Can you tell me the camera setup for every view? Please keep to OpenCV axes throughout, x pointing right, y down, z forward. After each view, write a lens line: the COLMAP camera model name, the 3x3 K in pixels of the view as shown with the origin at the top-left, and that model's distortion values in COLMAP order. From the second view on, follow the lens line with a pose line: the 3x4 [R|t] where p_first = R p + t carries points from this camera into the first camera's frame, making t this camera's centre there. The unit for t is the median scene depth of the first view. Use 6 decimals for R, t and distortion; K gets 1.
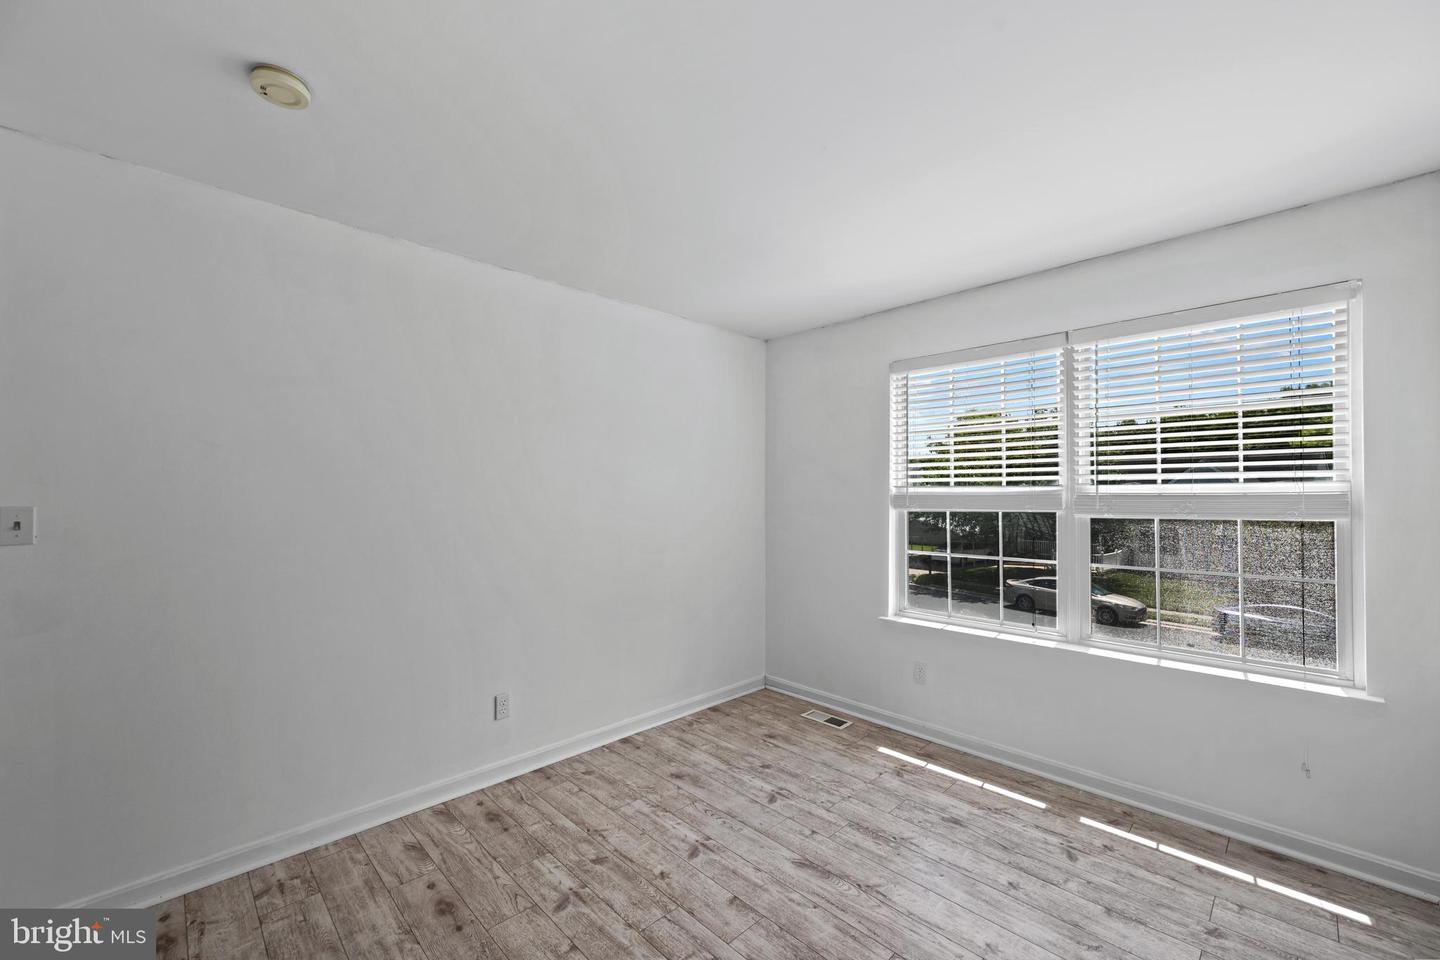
lens RADIAL K [[566.7, 0, 718.6], [0, 566.7, 479.5], [0, 0, 1]] dist [0.001676, -0.000031]
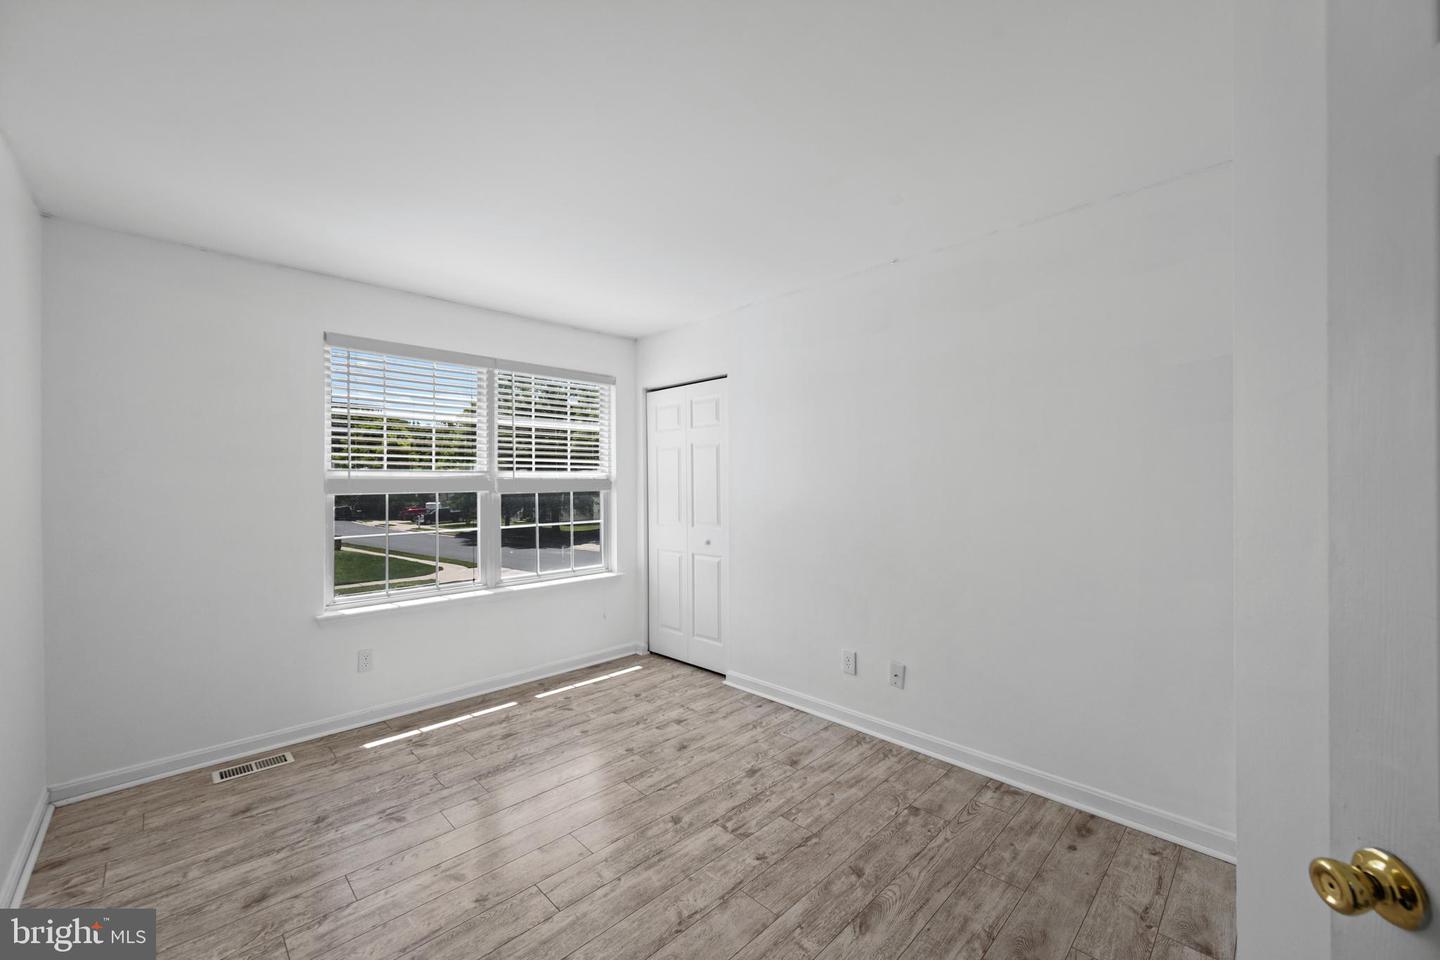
lens RADIAL K [[566.7, 0, 718.6], [0, 566.7, 479.5], [0, 0, 1]] dist [0.001676, -0.000031]
pose [[-0.003514, 0.002878, 0.999990, -0.740156], [-0.026336, 0.999649, -0.002970, 0.021144], [-0.999647, -0.026346, -0.003437, 0.480456]]
